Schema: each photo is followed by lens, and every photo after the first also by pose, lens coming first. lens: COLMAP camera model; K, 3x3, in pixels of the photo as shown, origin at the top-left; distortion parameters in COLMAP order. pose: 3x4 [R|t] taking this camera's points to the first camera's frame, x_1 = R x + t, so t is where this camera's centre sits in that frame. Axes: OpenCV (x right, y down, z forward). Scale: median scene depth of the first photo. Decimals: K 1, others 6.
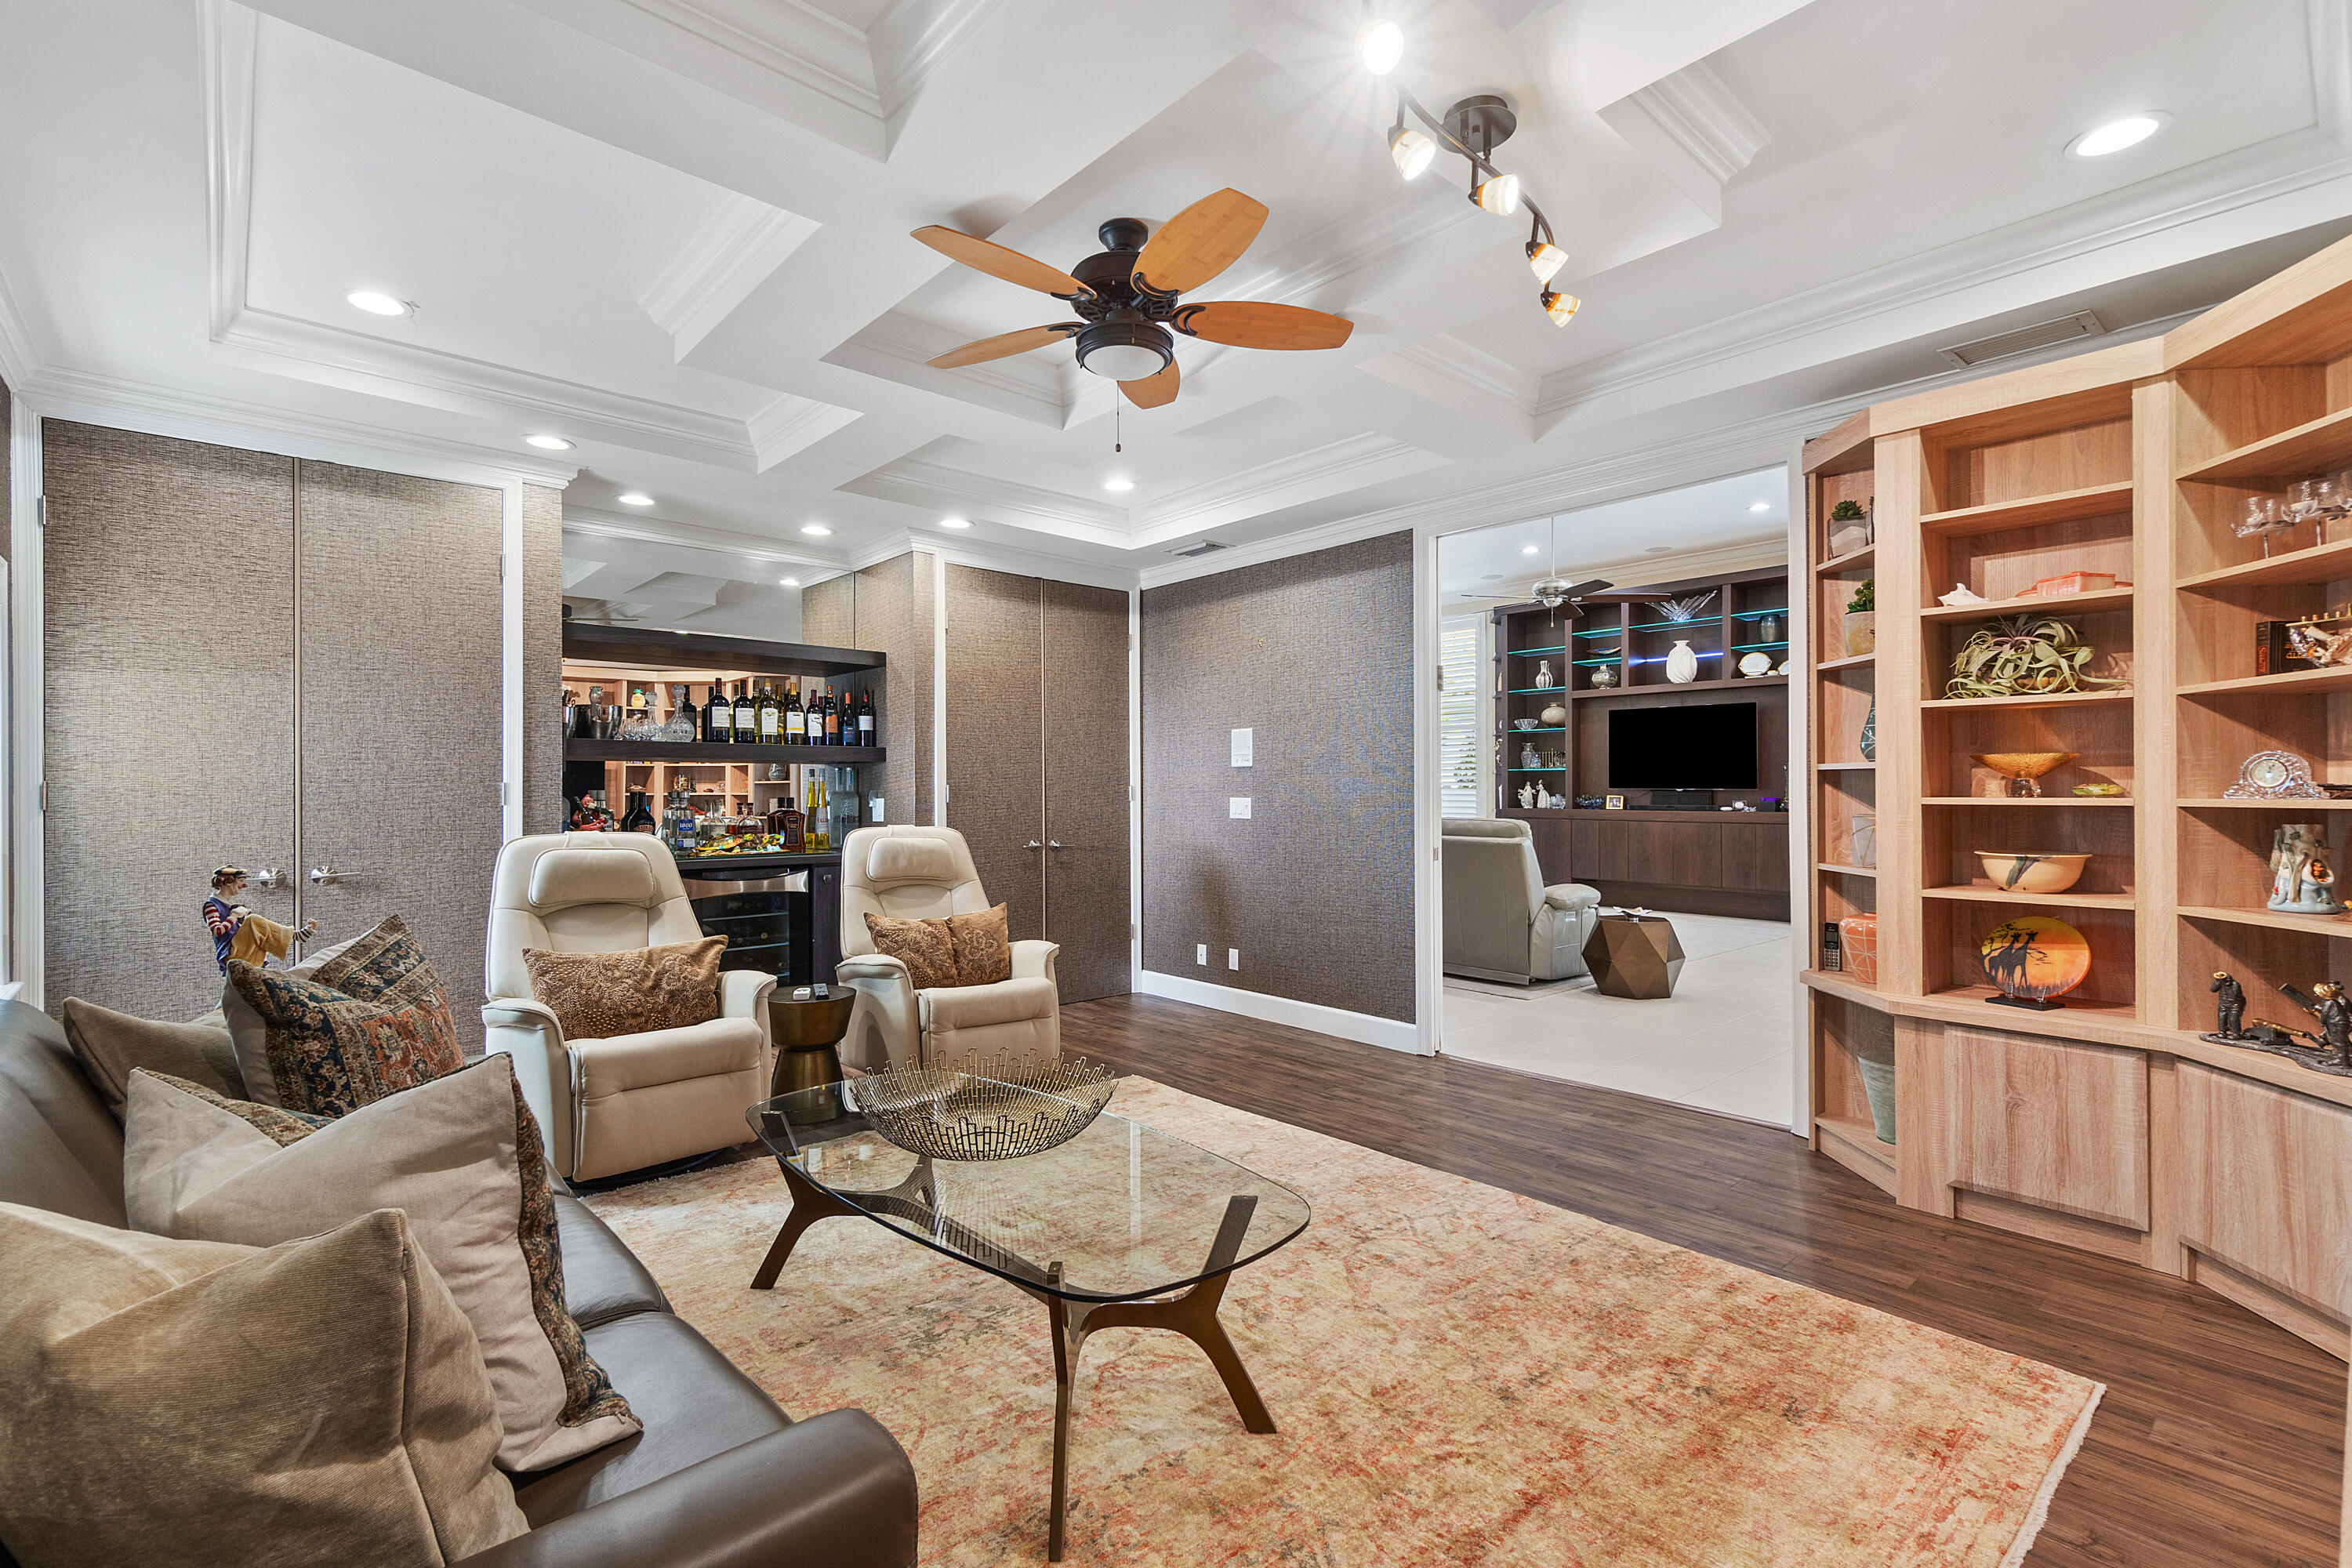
lens RADIAL K [[1055.2, 0, 1164.6], [0, 1055.2, 785.9], [0, 0, 1]] dist [-0.000881, -0.000373]
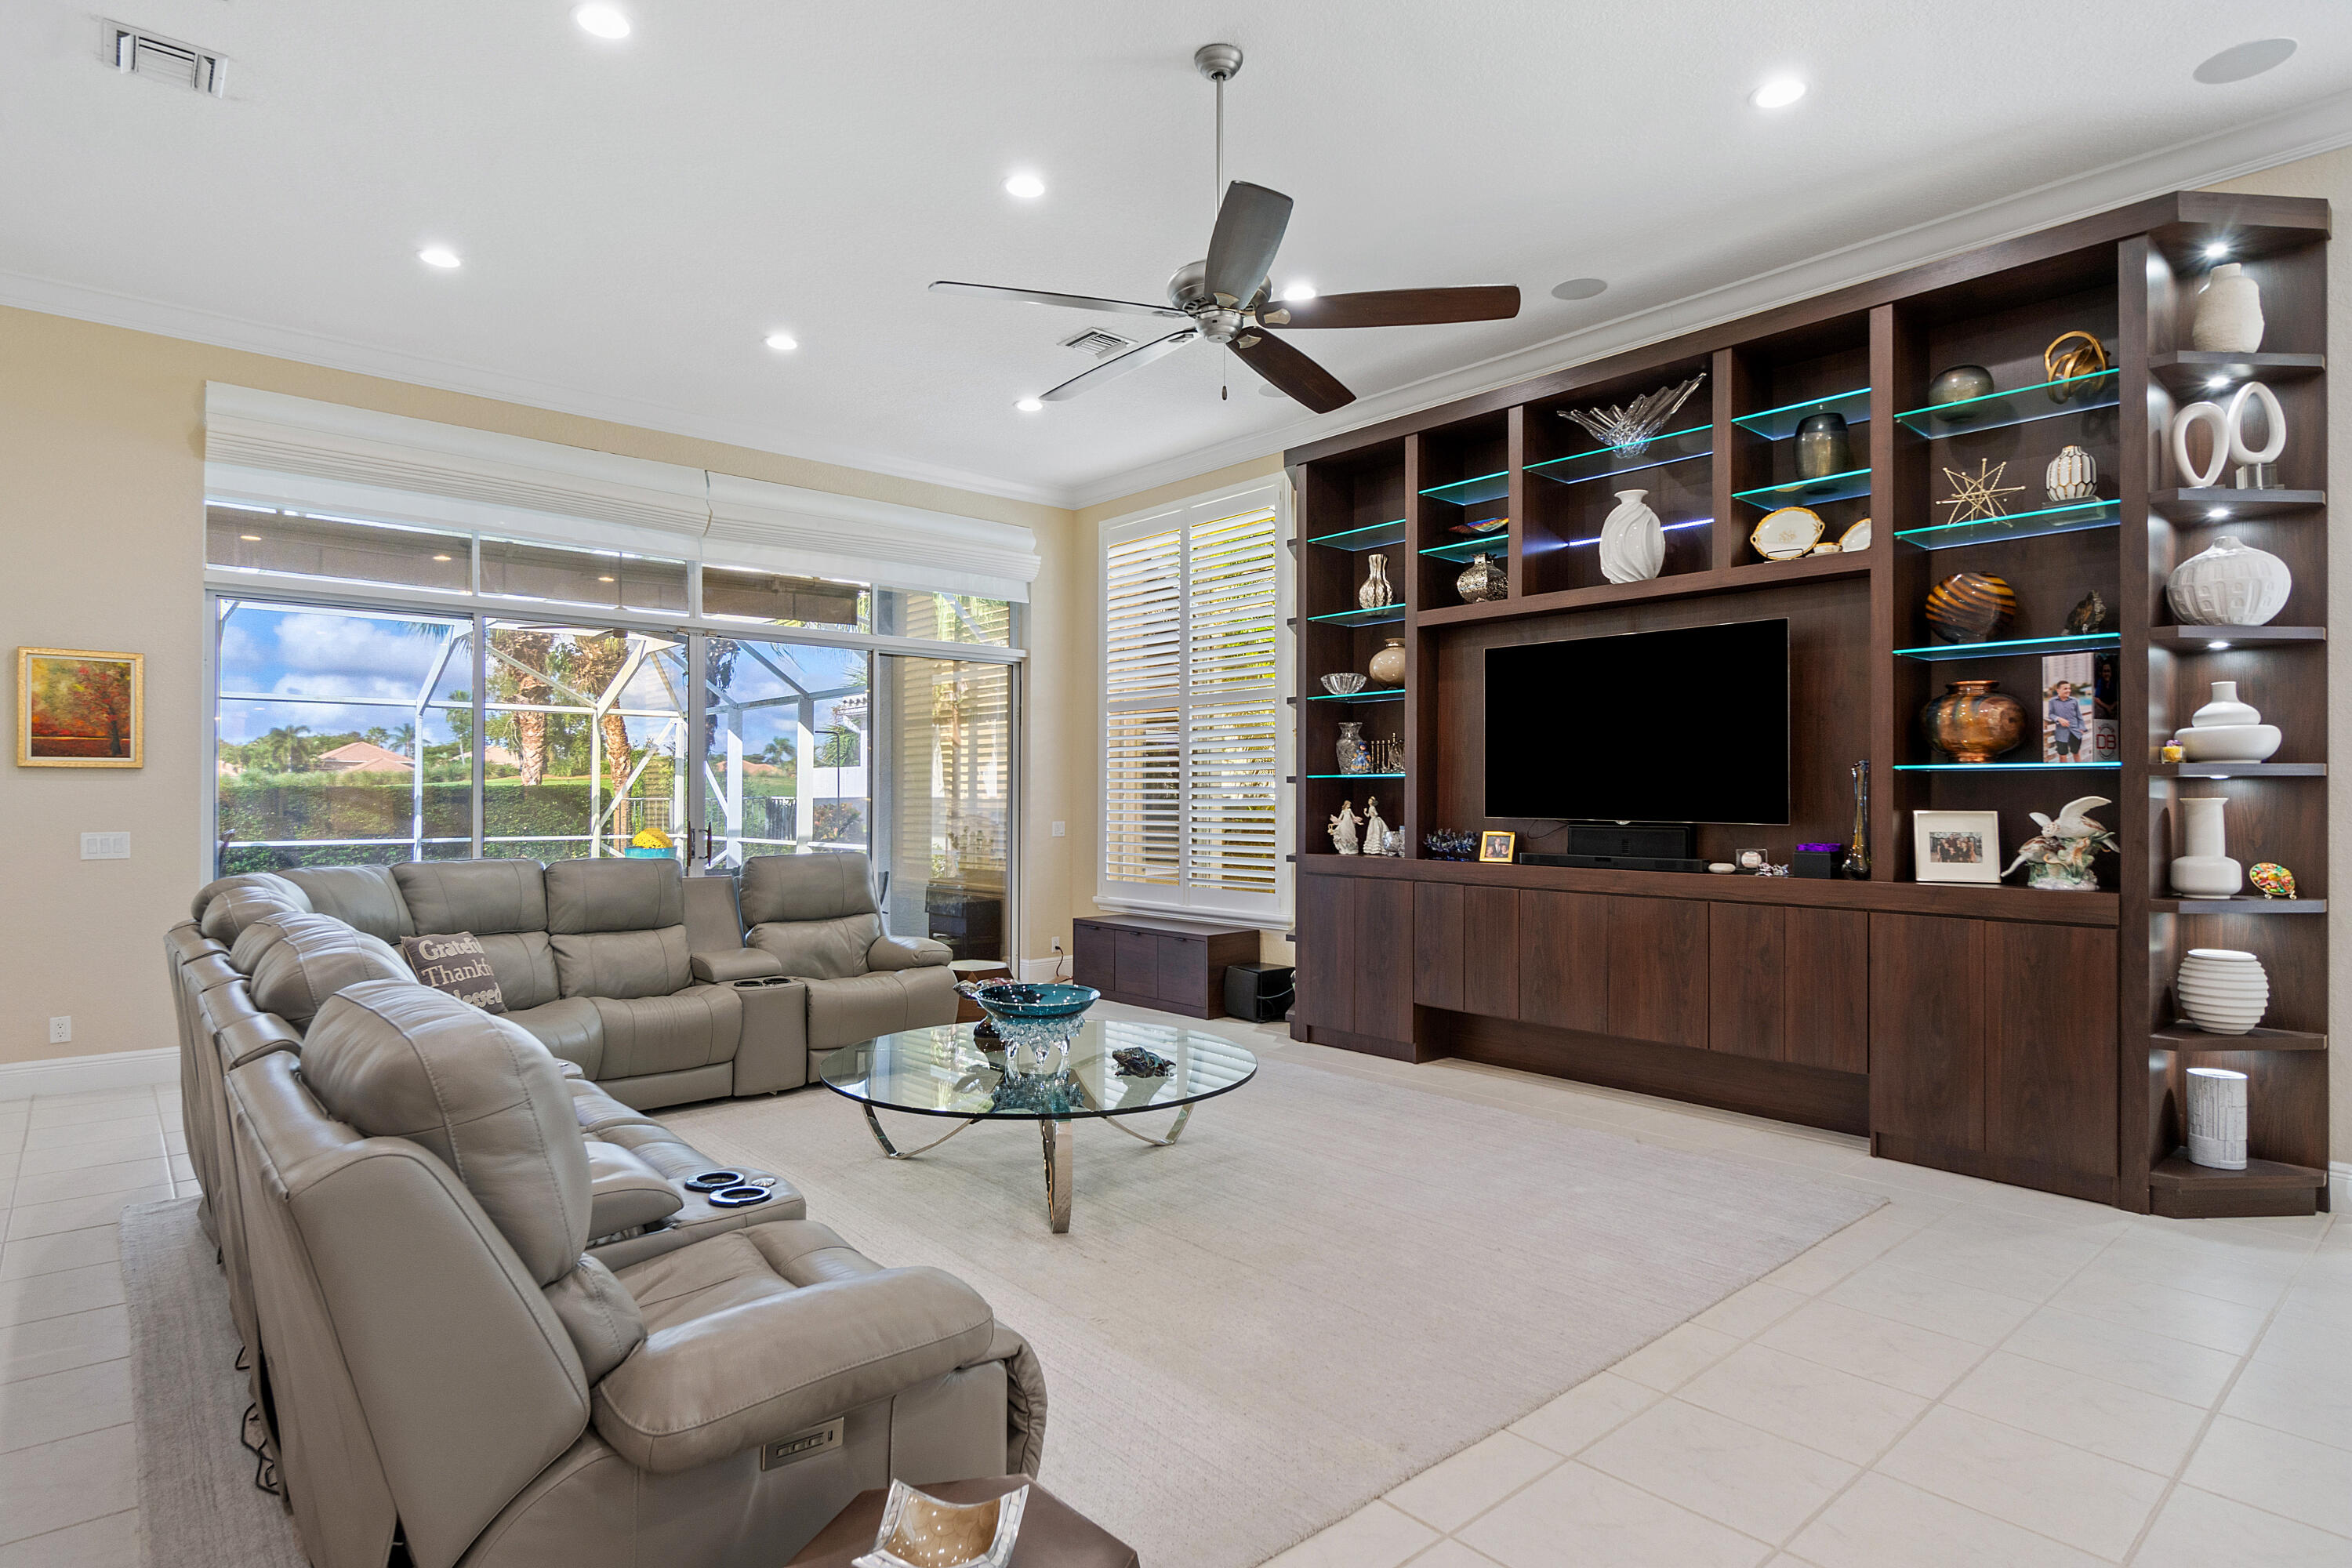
lens RADIAL K [[1231.5, 0, 1167.6], [0, 1231.5, 786.5], [0, 0, 1]] dist [-0.001104, -0.000687]
pose [[0.999992, 0.003493, -0.002173, 0.292061], [-0.003503, 0.999985, -0.004322, -0.008386], [0.002157, 0.004329, 0.999988, 0.470892]]
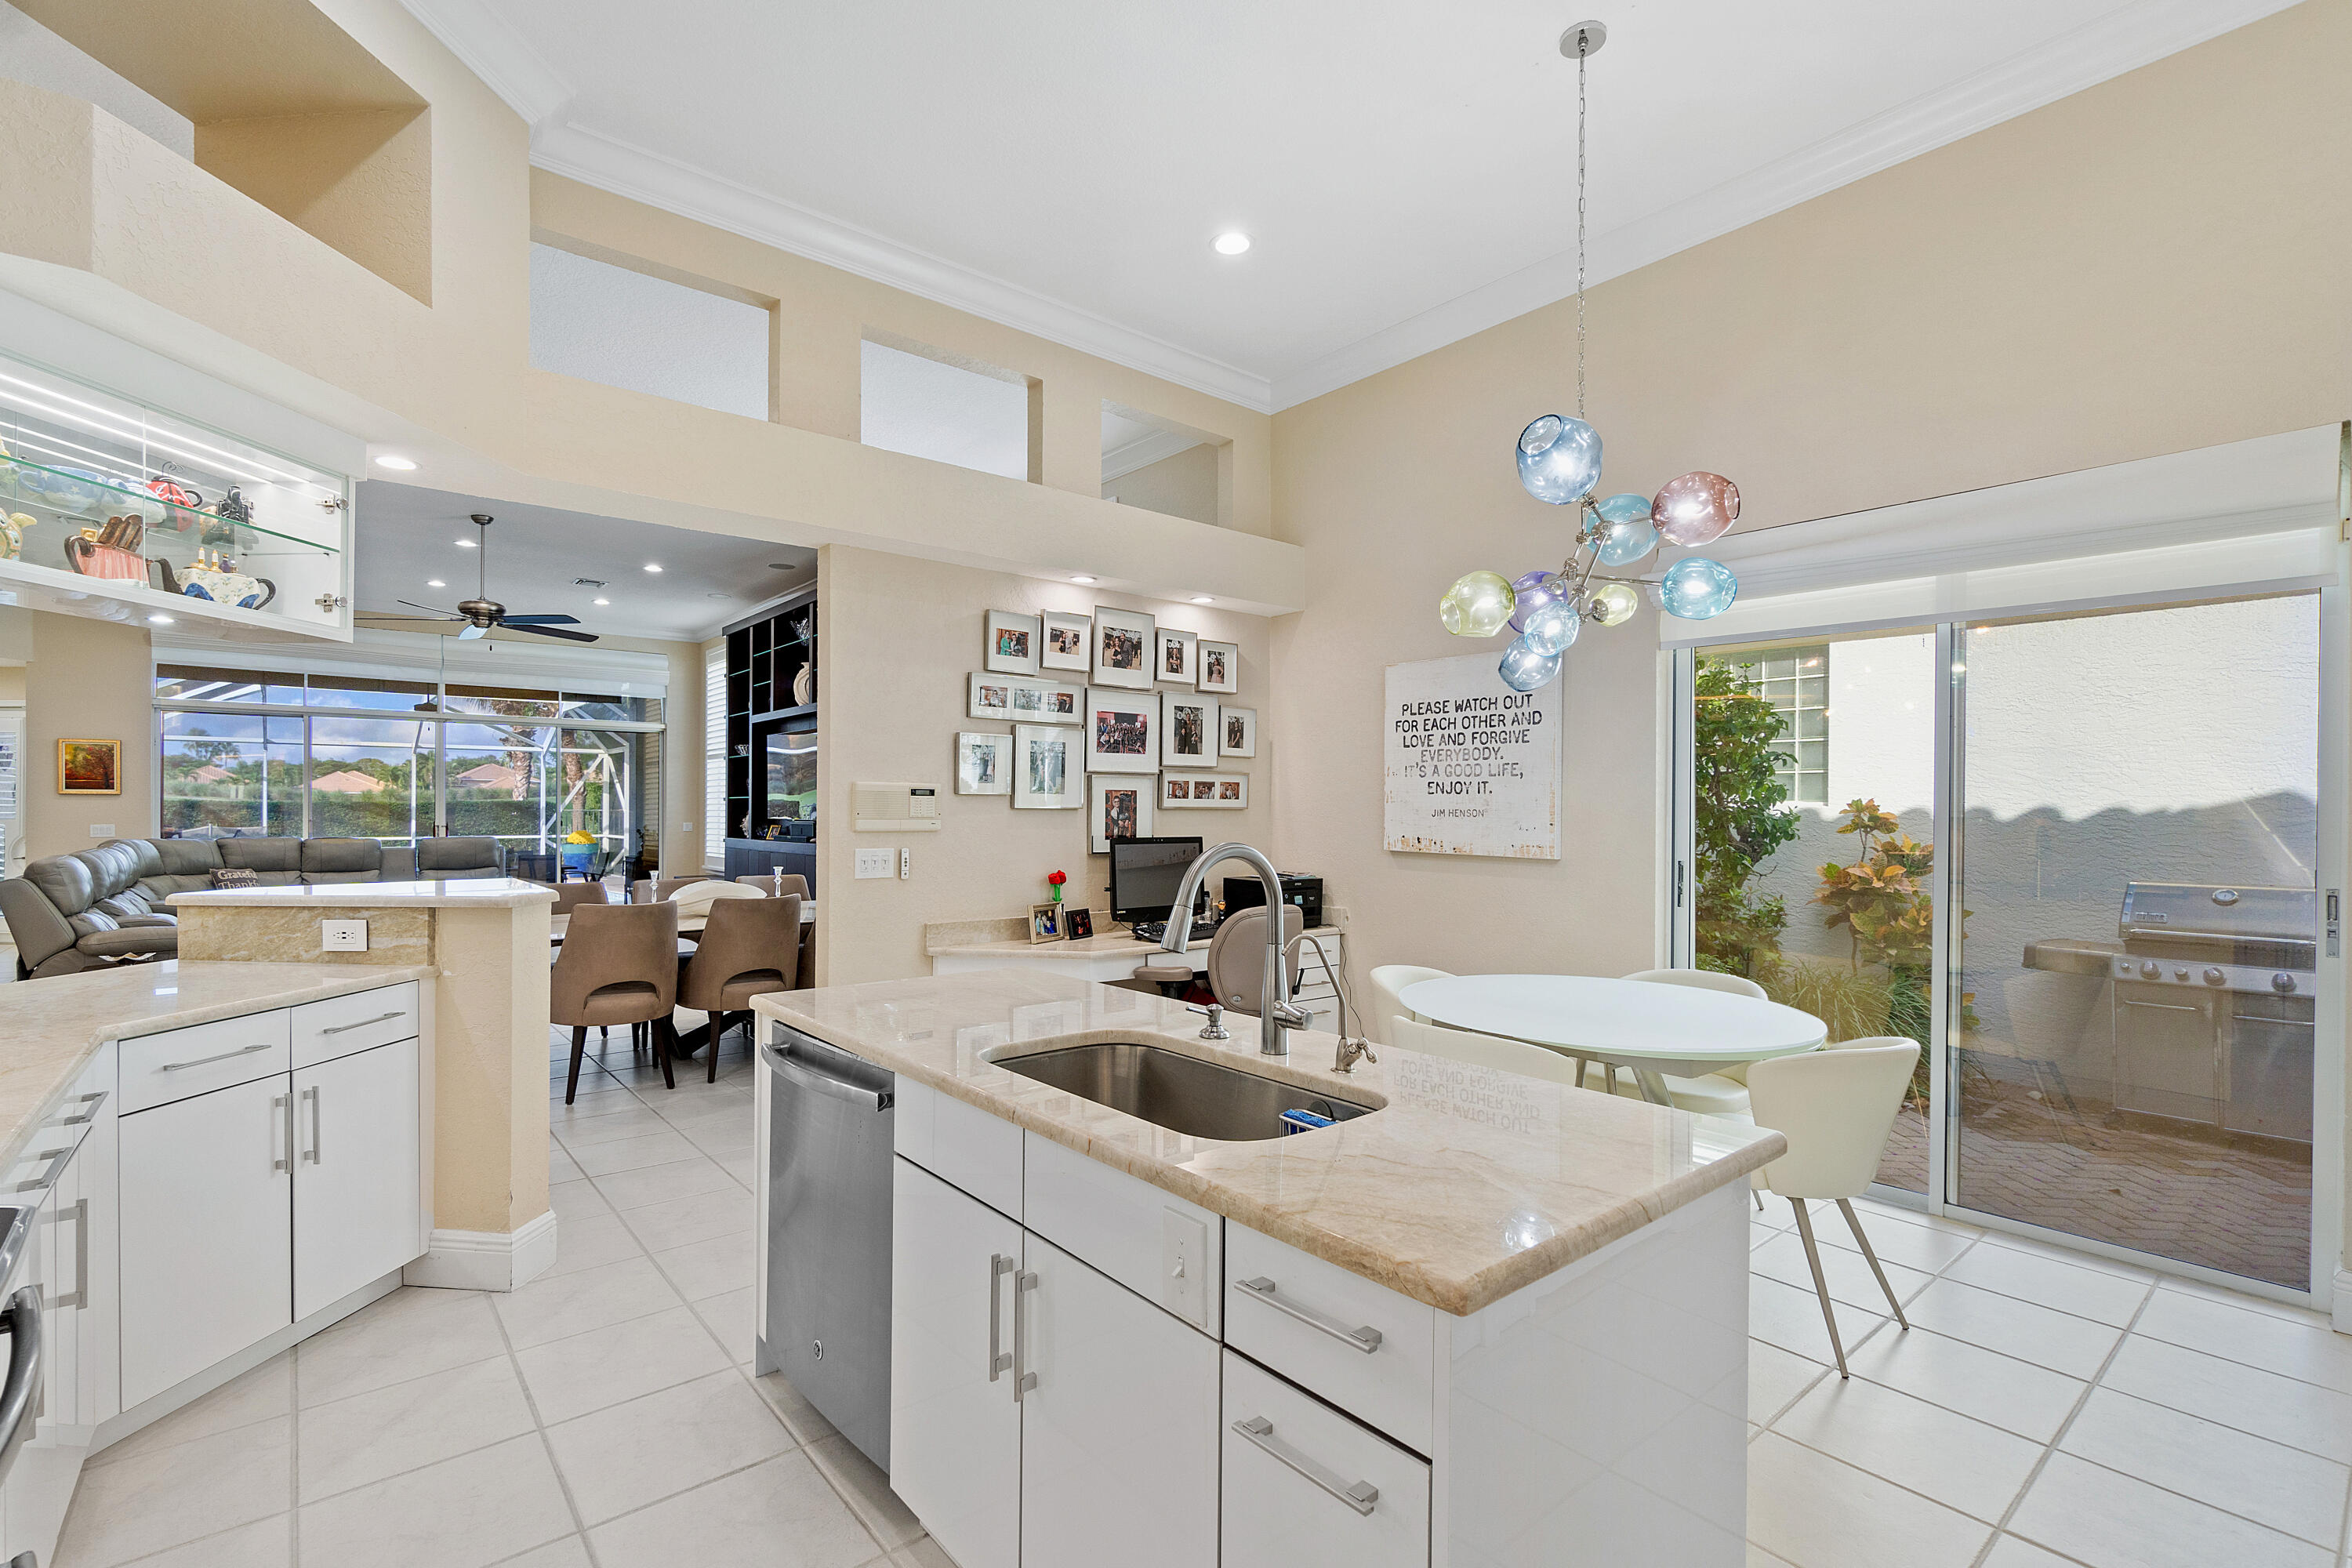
lens RADIAL K [[1055.2, 0, 1165.7], [0, 1055.2, 803.6], [0, 0, 1]] dist [-0.000881, -0.000373]
pose [[0.999652, 0.002402, -0.026257, 0.836780], [-0.002415, 0.999997, -0.000461, -0.010587], [0.026256, 0.000524, 0.999655, 0.056511]]
